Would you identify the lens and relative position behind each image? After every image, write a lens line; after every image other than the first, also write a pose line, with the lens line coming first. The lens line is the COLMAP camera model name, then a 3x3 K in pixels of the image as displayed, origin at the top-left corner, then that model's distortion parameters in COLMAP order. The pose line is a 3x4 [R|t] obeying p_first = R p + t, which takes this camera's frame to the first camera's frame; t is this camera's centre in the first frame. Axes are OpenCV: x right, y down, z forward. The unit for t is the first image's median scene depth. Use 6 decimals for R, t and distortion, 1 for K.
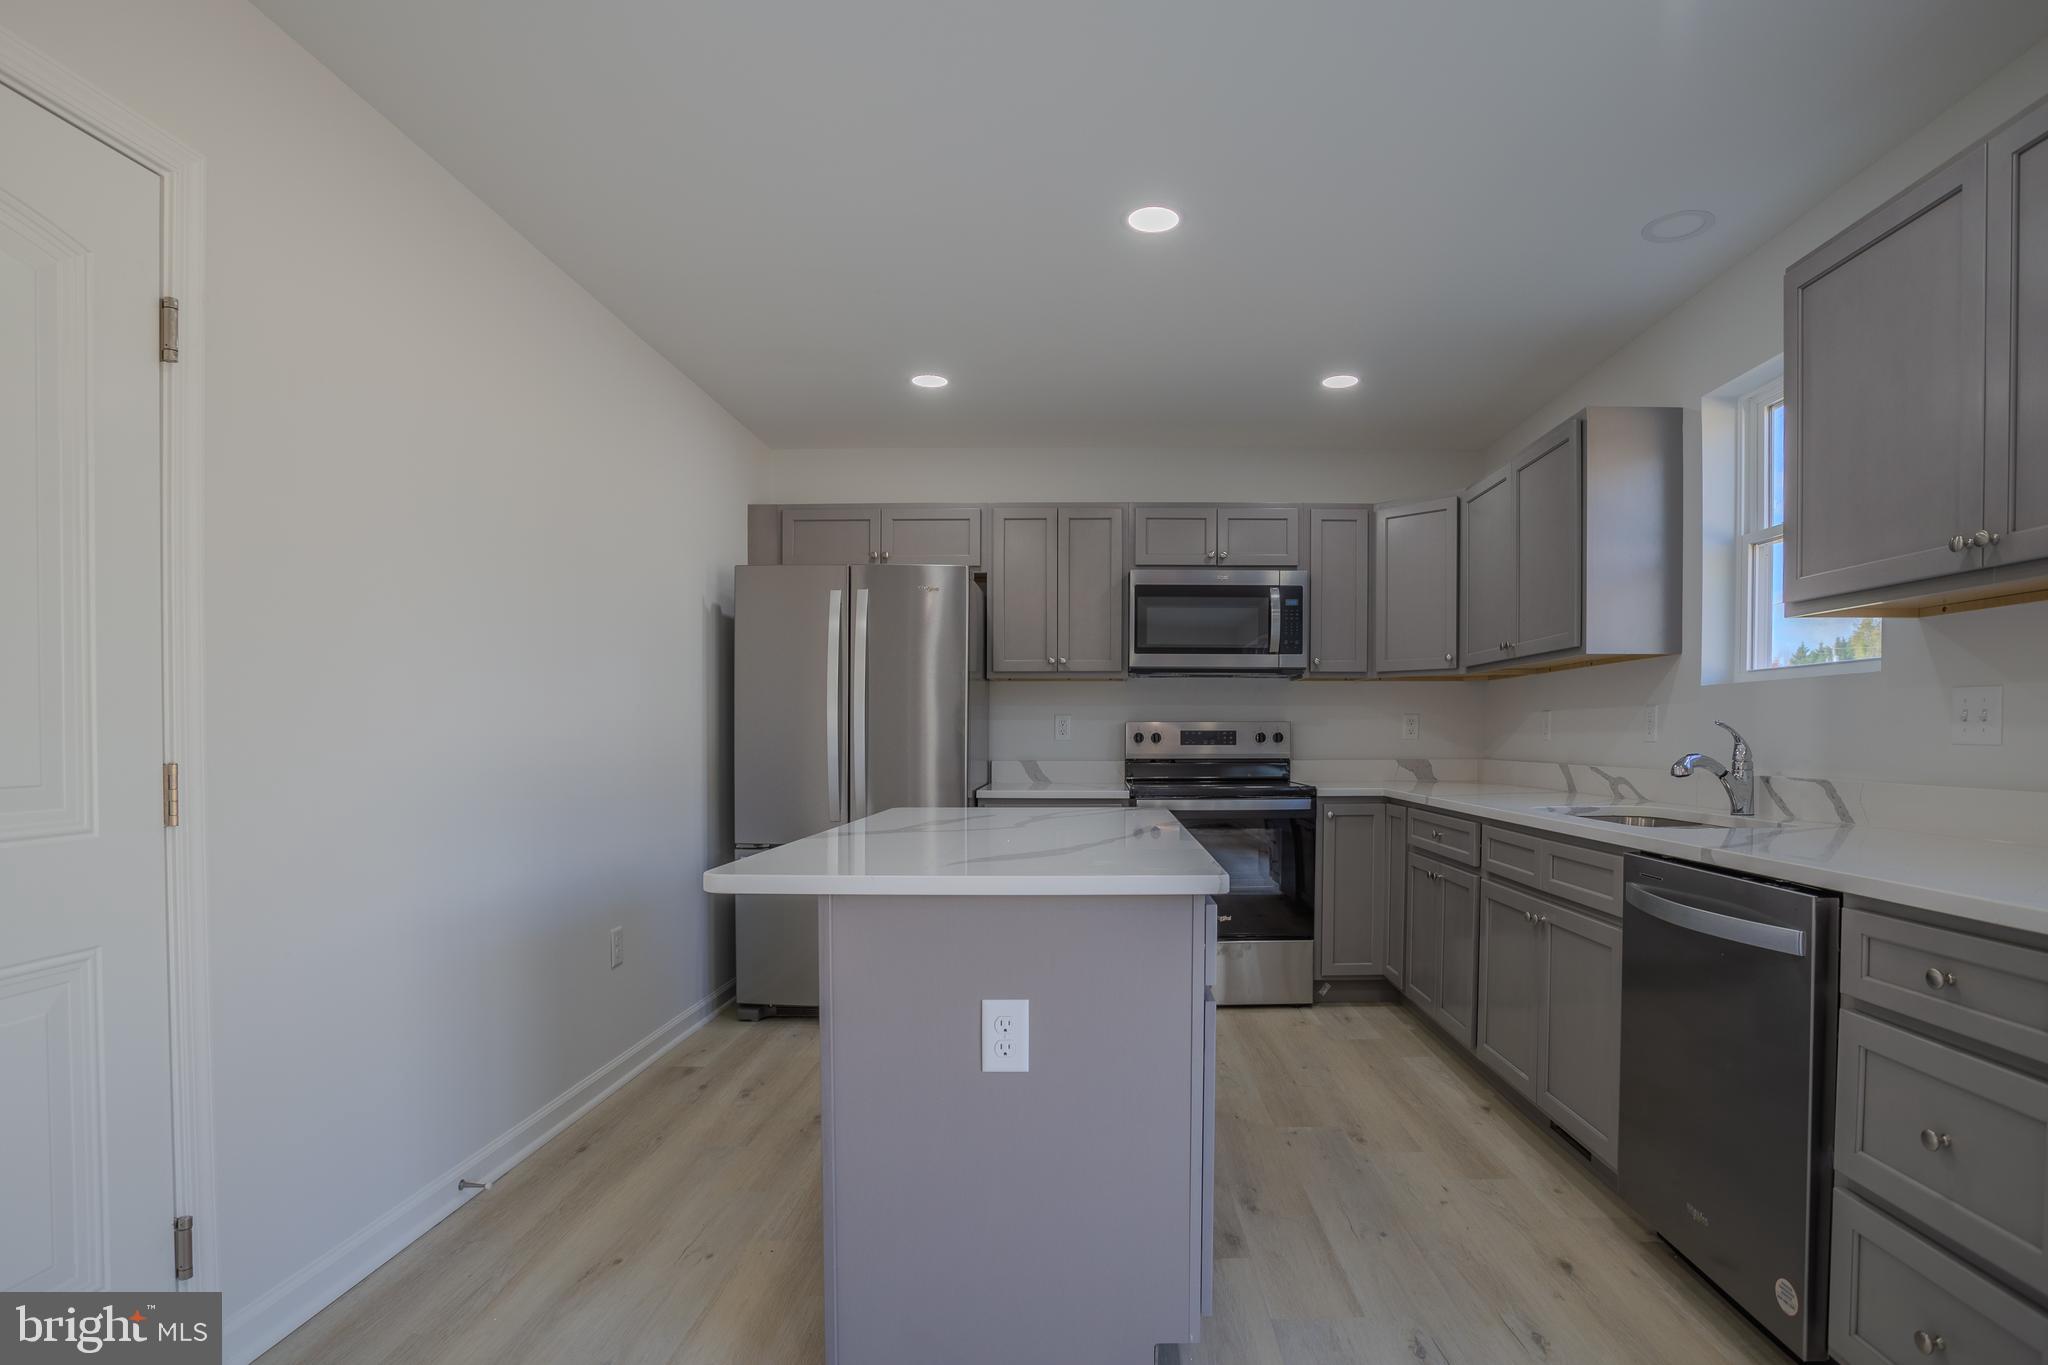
lens RADIAL K [[1009.8, 0, 1027.0], [0, 1009.8, 754.4], [0, 0, 1]] dist [0.000107, 0.000033]
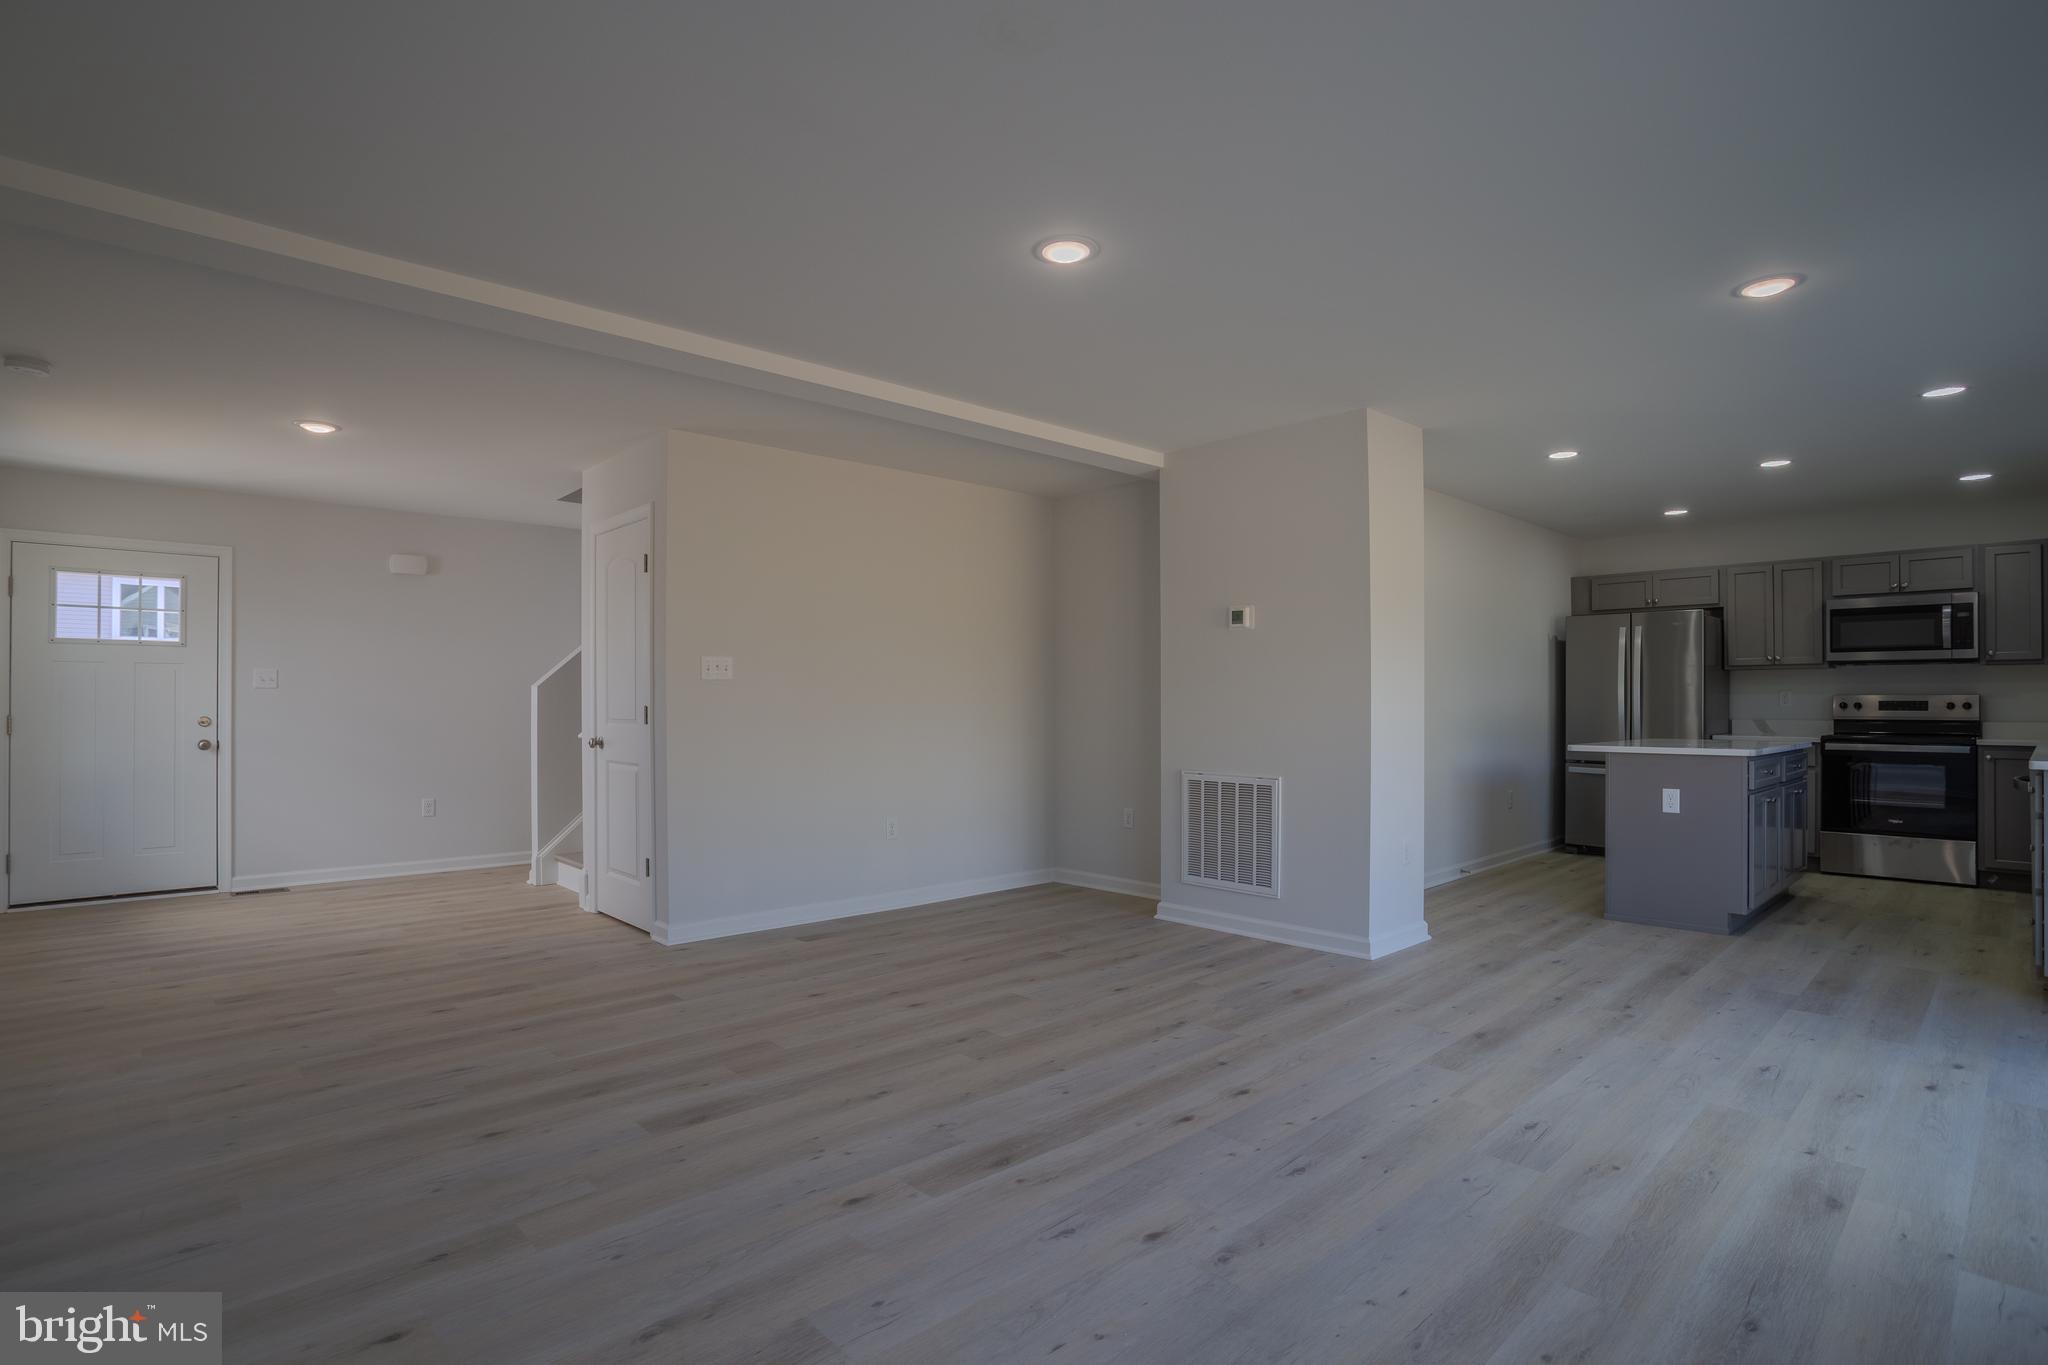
lens RADIAL K [[1036.4, 0, 1024.0], [0, 1036.4, 682.5], [0, 0, 1]] dist [-0.037967, 0.000087]
pose [[0.737830, -0.008511, -0.674933, 0.242819], [-0.016198, 0.999409, -0.030311, 0.016133], [0.674792, 0.033296, 0.737256, -1.025454]]
